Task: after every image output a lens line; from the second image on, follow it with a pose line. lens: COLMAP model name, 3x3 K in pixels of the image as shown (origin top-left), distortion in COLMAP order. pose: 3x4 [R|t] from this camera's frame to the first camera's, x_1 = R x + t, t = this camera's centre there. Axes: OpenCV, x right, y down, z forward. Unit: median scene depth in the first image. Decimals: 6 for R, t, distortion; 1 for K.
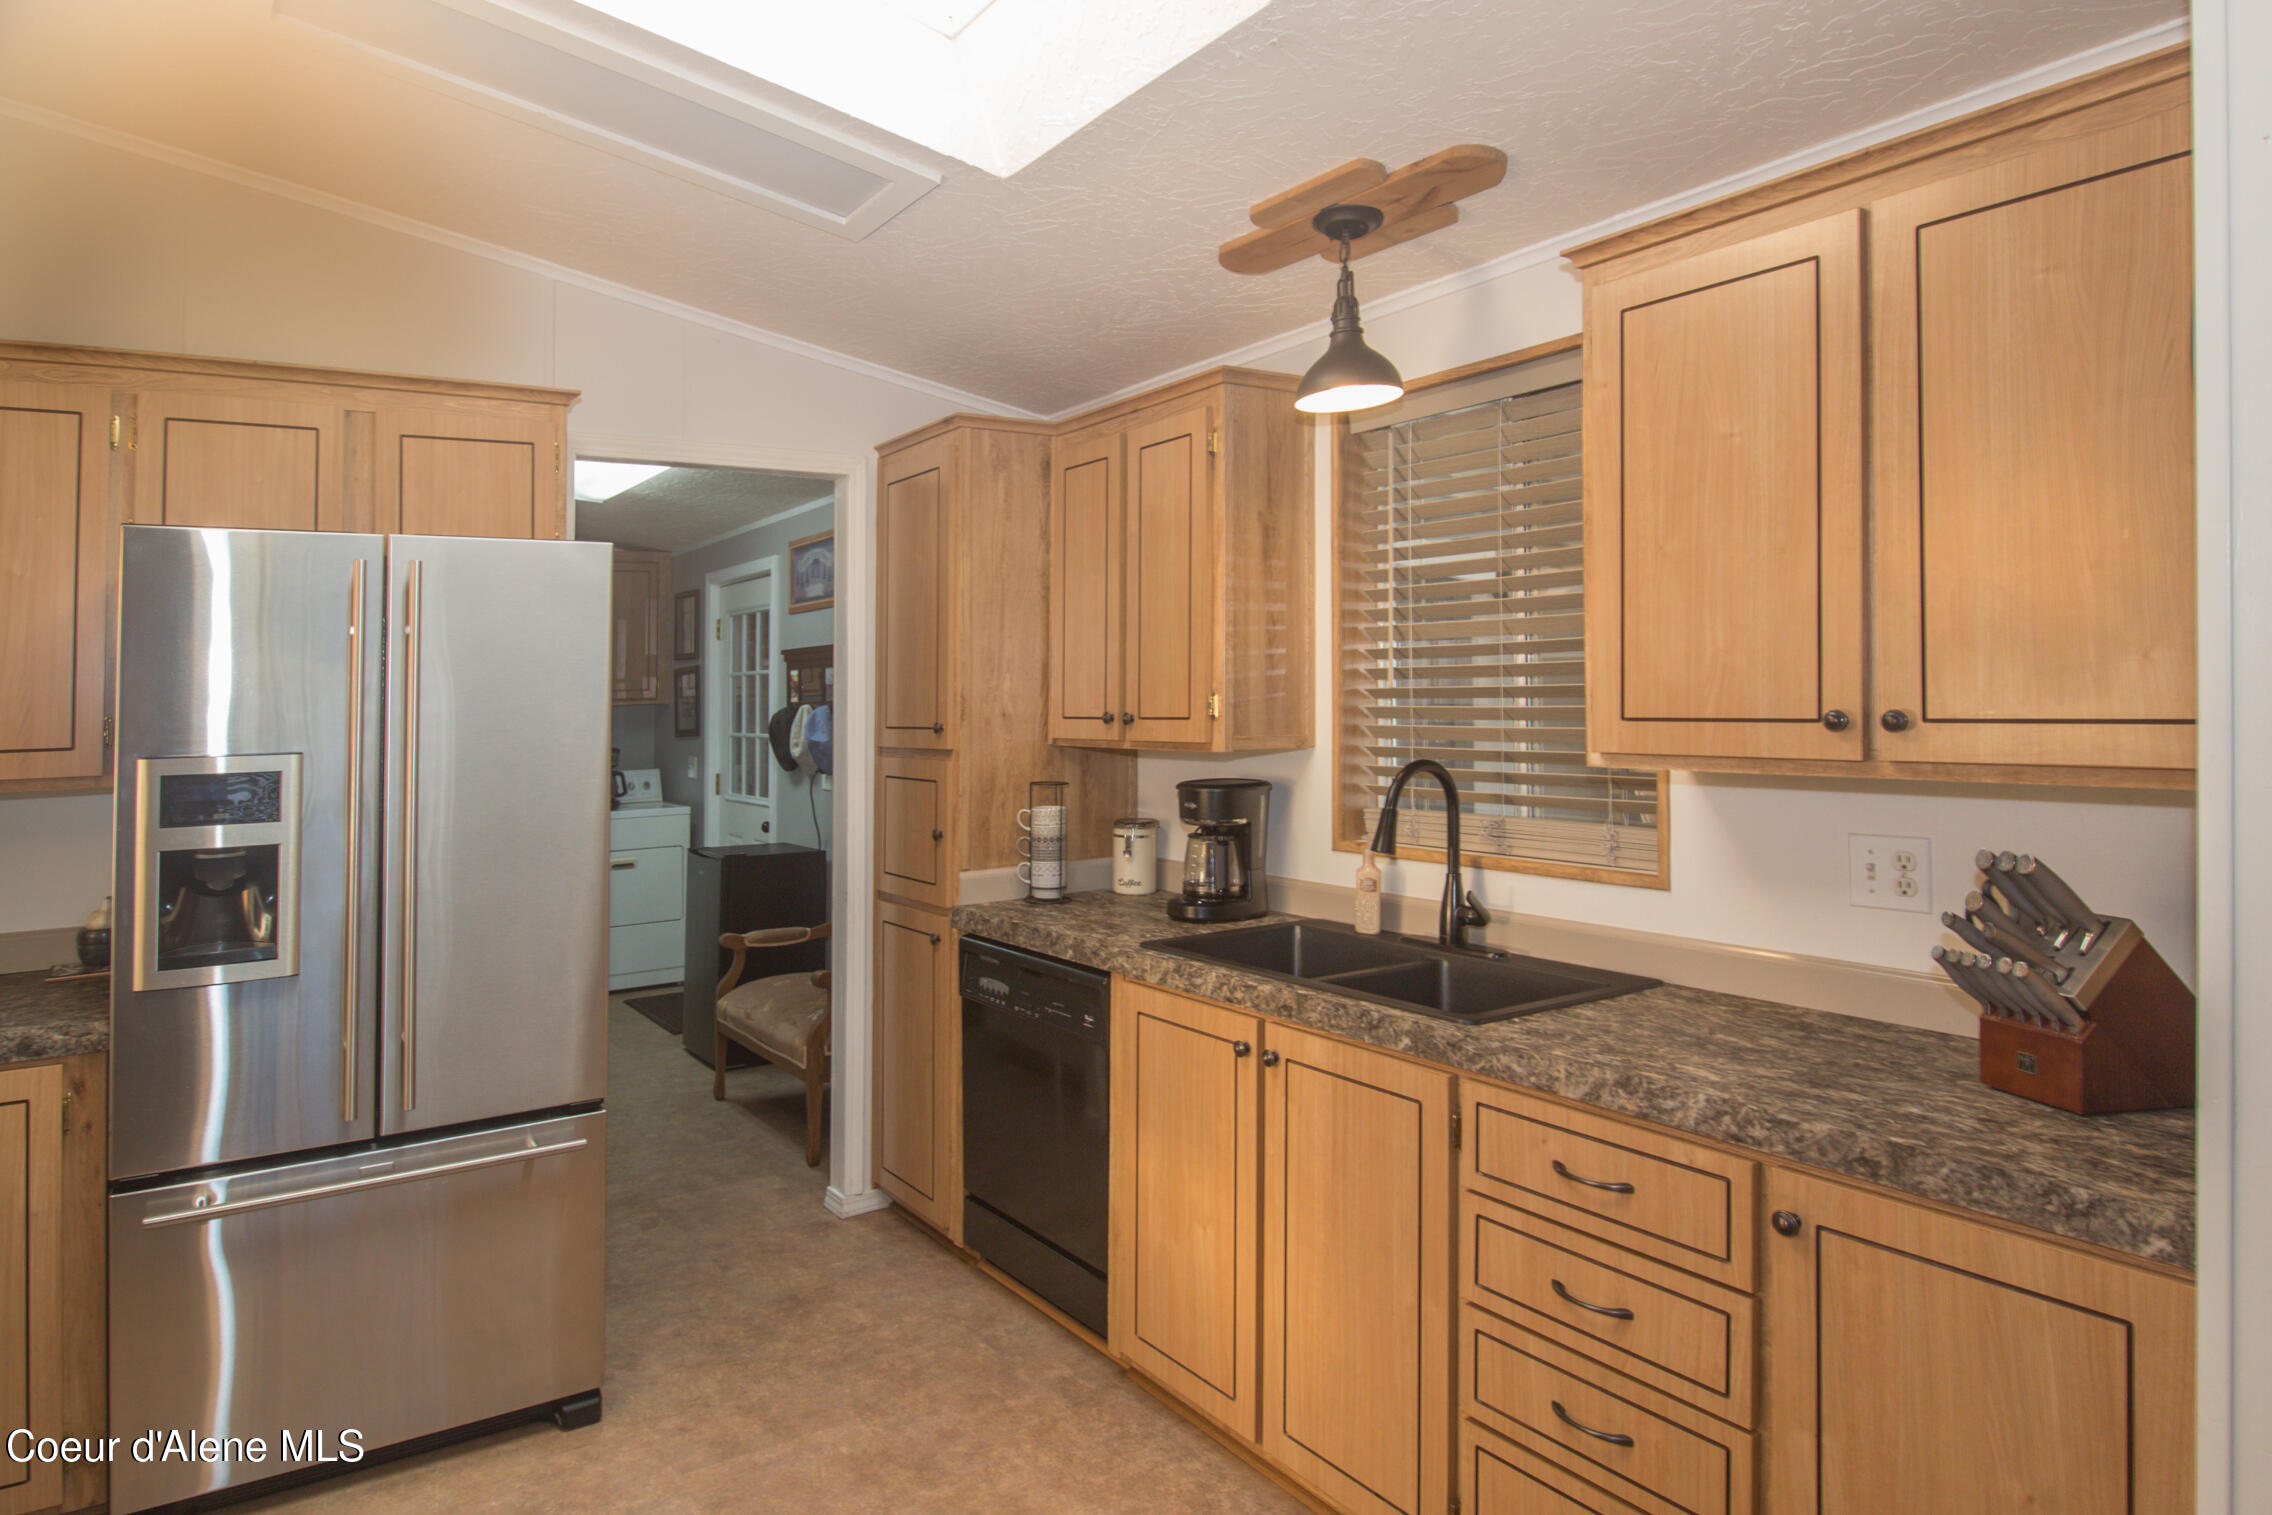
lens RADIAL K [[1159.9, 0, 1140.7], [0, 1159.9, 731.7], [0, 0, 1]] dist [0.025305, -0.017738]
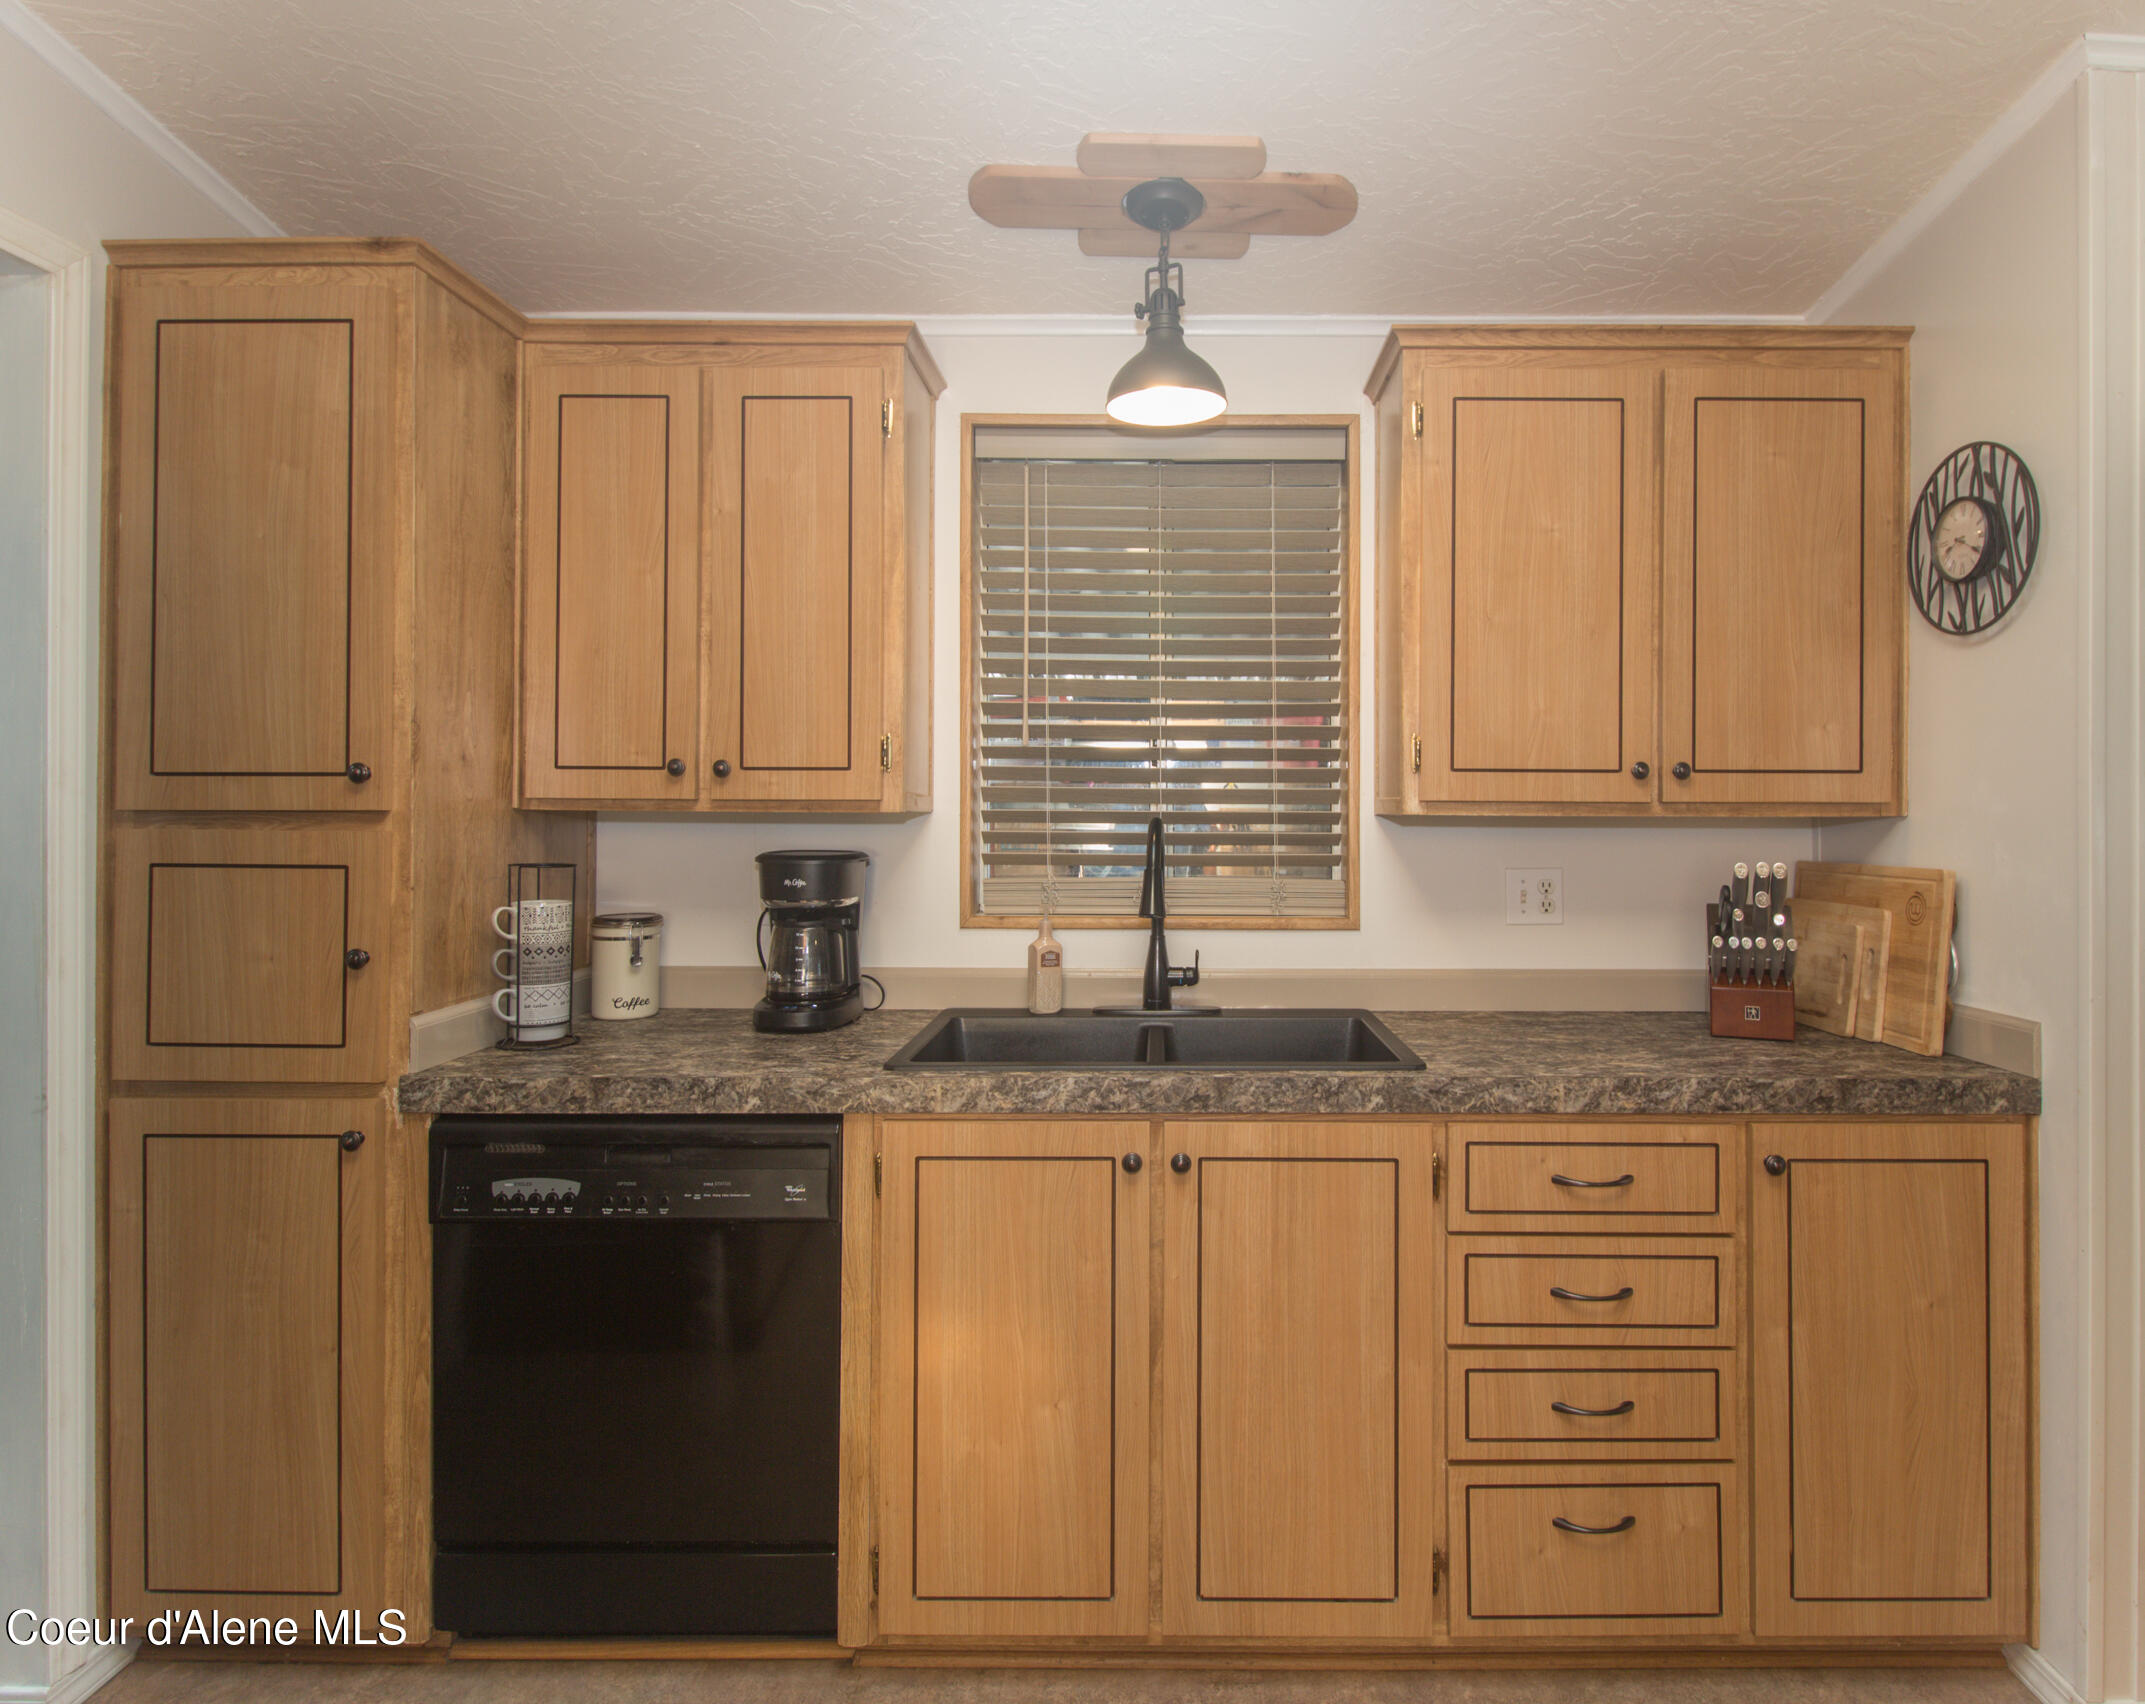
lens RADIAL K [[1032.3, 0, 1074.0], [0, 1032.3, 845.7], [0, 0, 1]] dist [0.019216, -0.012792]
pose [[0.632998, -0.008167, 0.774110, -0.574675], [0.006716, 0.999965, 0.005058, 0.053742], [-0.774124, 0.001997, 0.633031, 0.657949]]
